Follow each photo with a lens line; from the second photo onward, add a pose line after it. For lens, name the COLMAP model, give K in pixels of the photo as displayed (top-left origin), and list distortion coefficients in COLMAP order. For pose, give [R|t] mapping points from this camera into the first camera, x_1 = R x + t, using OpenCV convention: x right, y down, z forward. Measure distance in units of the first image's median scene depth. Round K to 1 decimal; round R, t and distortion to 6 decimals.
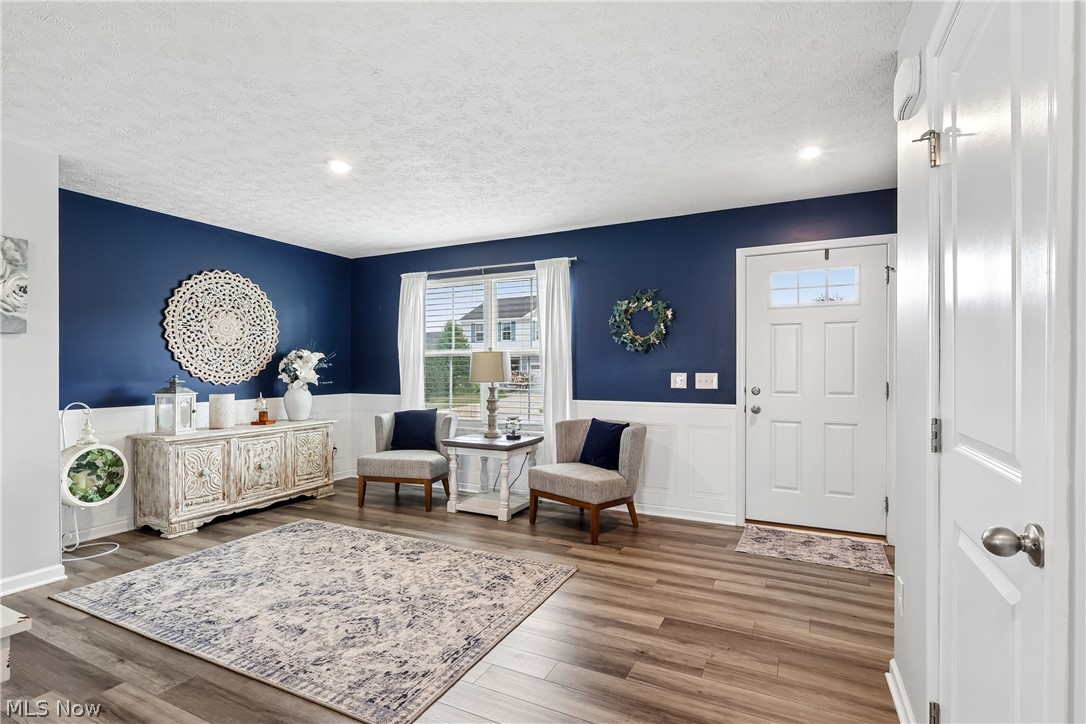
lens RADIAL K [[514.3, 0, 551.7], [0, 514.3, 369.6], [0, 0, 1]] dist [0.001623, 0.001207]
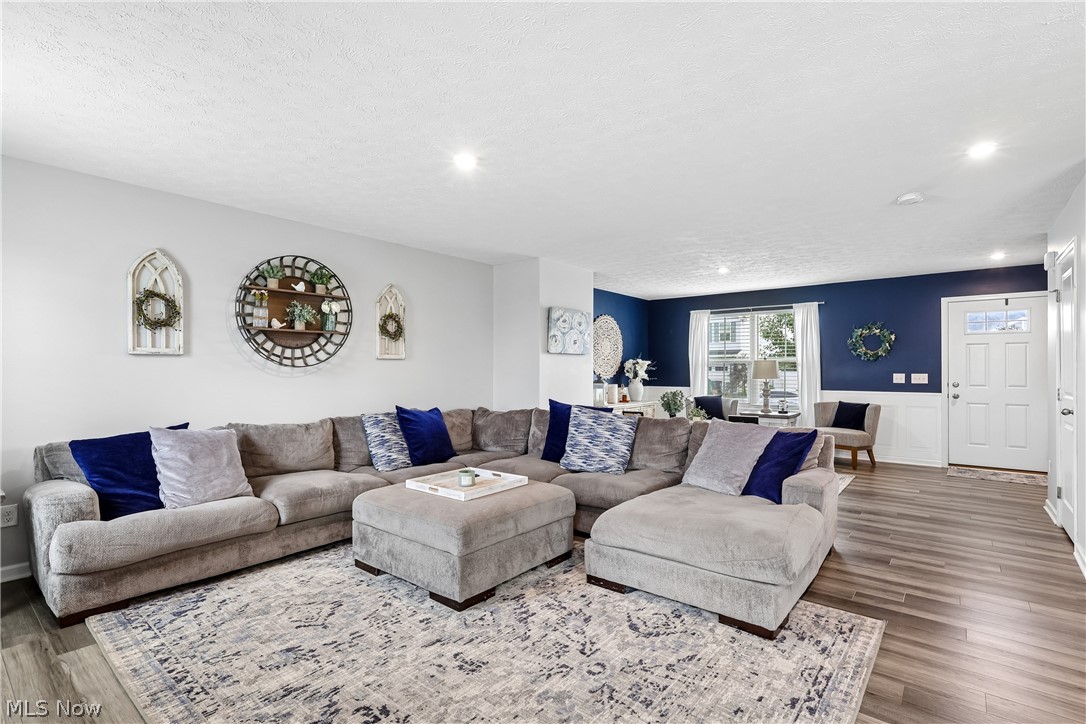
lens RADIAL K [[514.3, 0, 549.5], [0, 514.3, 366.7], [0, 0, 1]] dist [0.001623, 0.001207]
pose [[0.974758, 0.002577, -0.223247, -0.506016], [-0.005704, 0.999894, -0.013363, 0.013777], [0.223189, 0.014300, 0.974670, -0.900634]]
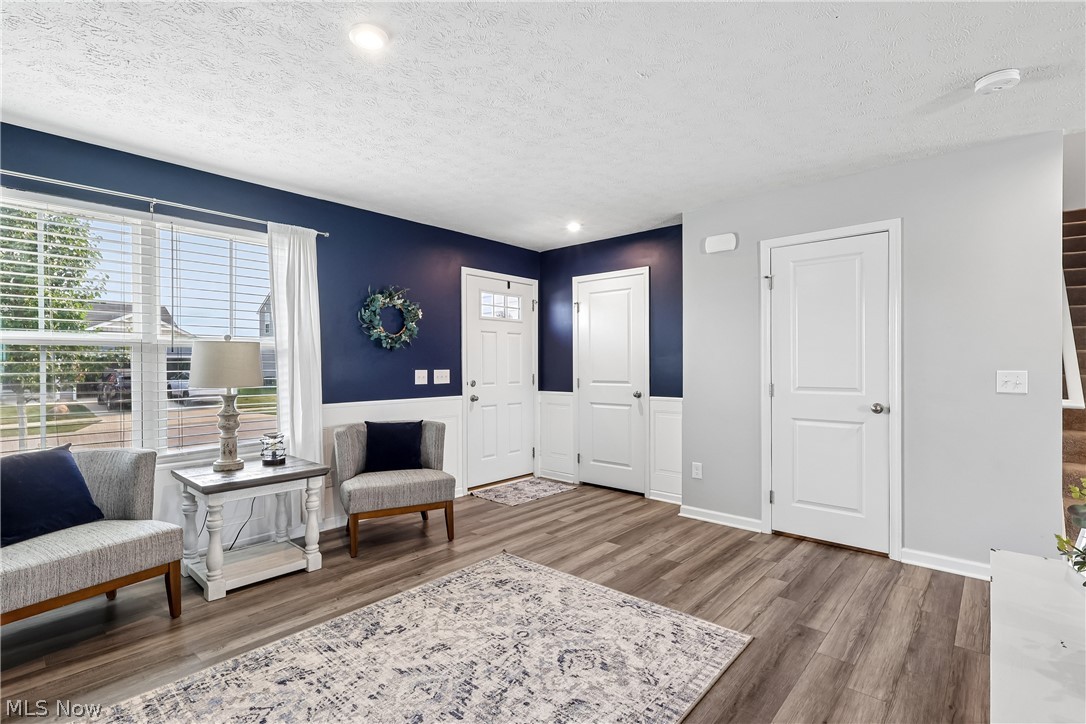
lens RADIAL K [[514.3, 0, 532.9], [0, 514.3, 364.3], [0, 0, 1]] dist [0.001623, 0.001207]
pose [[0.275566, -0.000327, 0.961282, -0.780788], [0.004387, 0.999990, -0.000917, -0.003483], [-0.961272, 0.004470, 0.275565, 0.525015]]
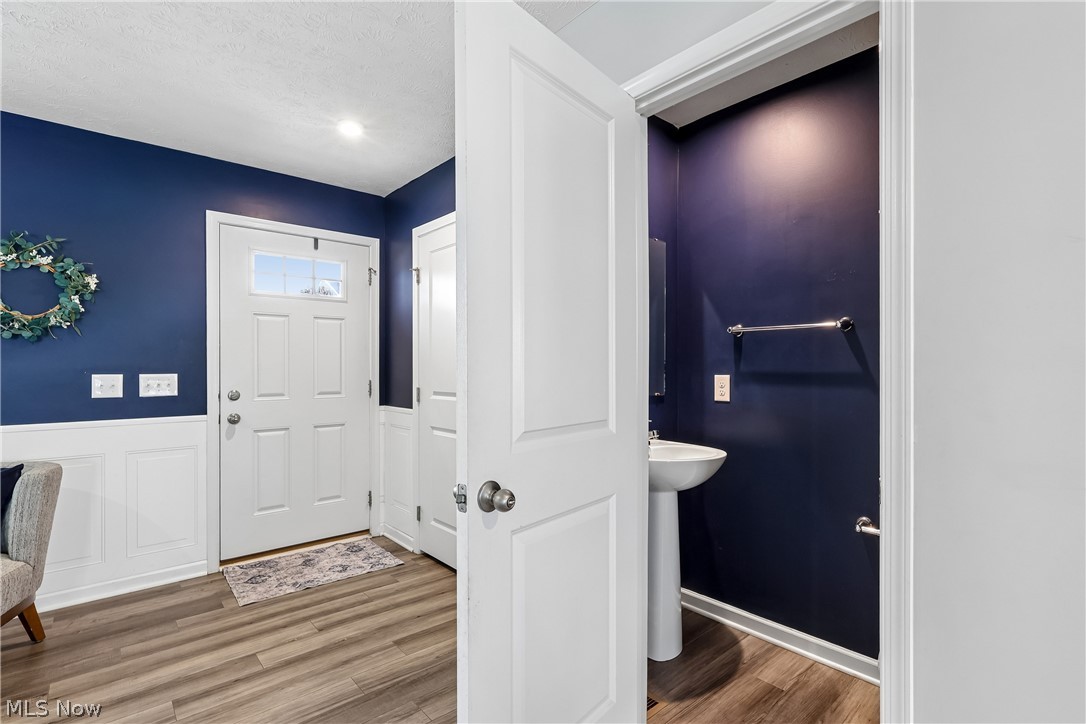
lens RADIAL K [[514.3, 0, 539.8], [0, 514.3, 366.6], [0, 0, 1]] dist [0.001623, 0.001207]
pose [[0.391684, -0.001293, 0.920099, -0.153303], [0.003842, 0.999993, -0.000231, -0.001307], [-0.920092, 0.003625, 0.391686, 0.258074]]
